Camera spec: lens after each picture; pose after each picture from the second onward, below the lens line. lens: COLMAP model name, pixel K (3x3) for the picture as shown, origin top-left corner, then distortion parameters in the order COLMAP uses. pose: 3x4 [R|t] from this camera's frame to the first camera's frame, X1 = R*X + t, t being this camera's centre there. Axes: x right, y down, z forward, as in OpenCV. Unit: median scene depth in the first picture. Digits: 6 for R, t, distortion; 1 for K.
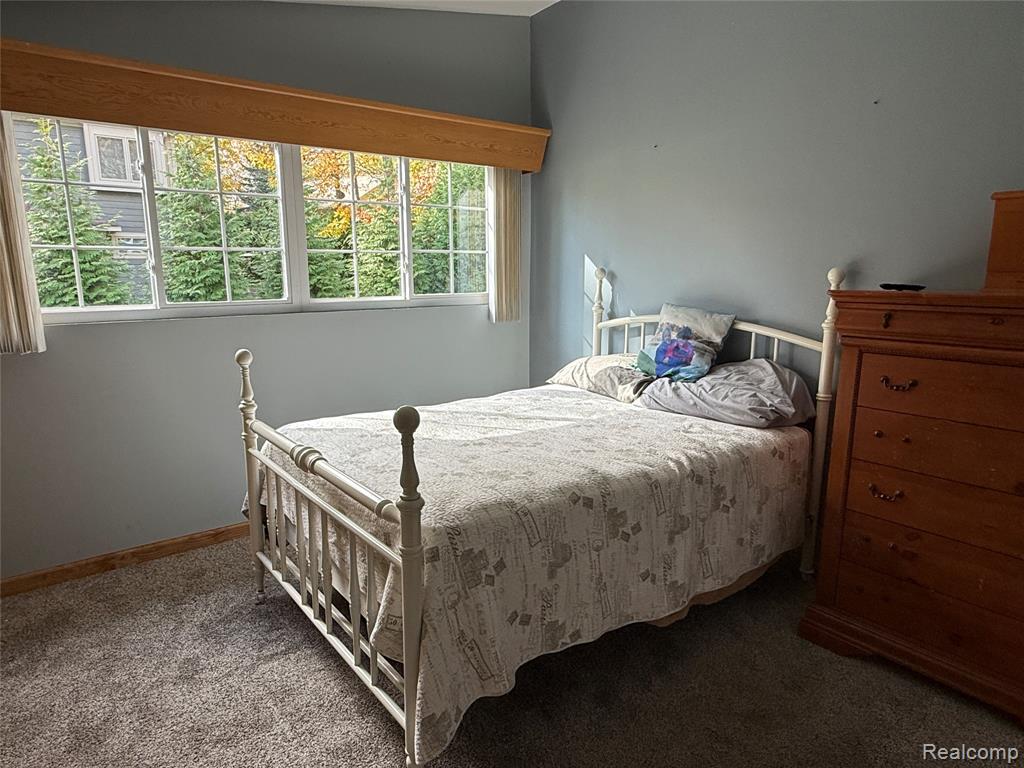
lens RADIAL K [[637.2, 0, 505.2], [0, 637.2, 387.0], [0, 0, 1]] dist [0.003879, 0.005673]
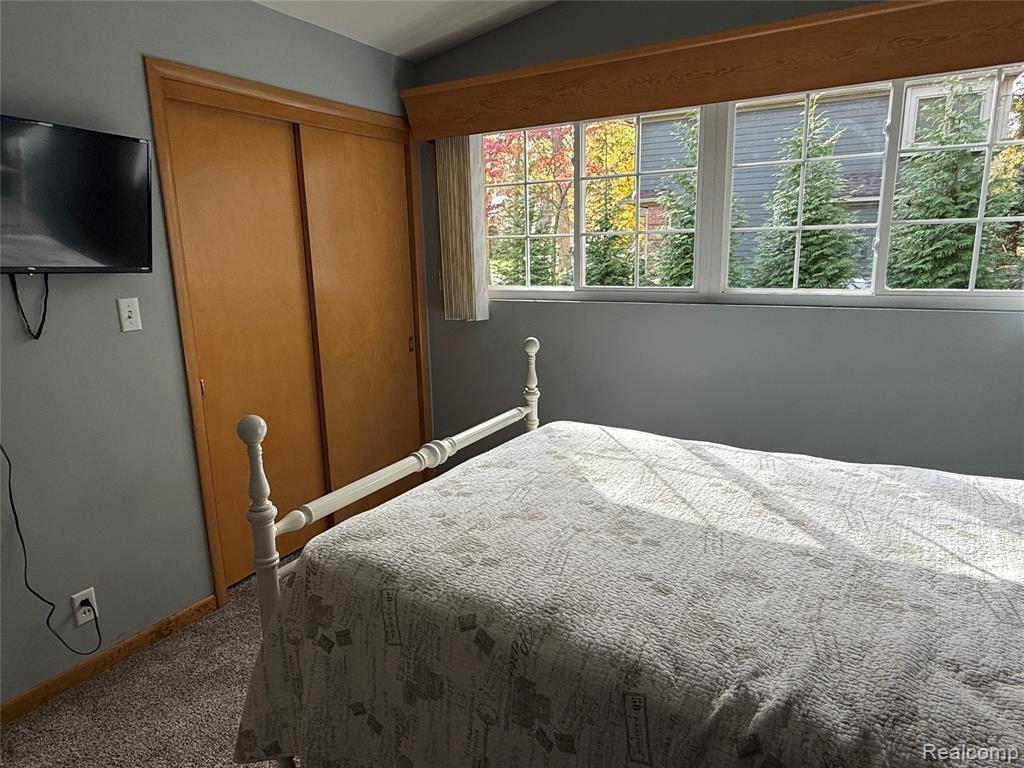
lens RADIAL K [[637.2, 0, 507.2], [0, 637.2, 384.0], [0, 0, 1]] dist [0.003879, 0.005673]
pose [[0.375731, 0.192561, -0.906502, 0.493746], [-0.151067, 0.977817, 0.145095, -0.123901], [0.914333, 0.082426, 0.396486, 0.551688]]
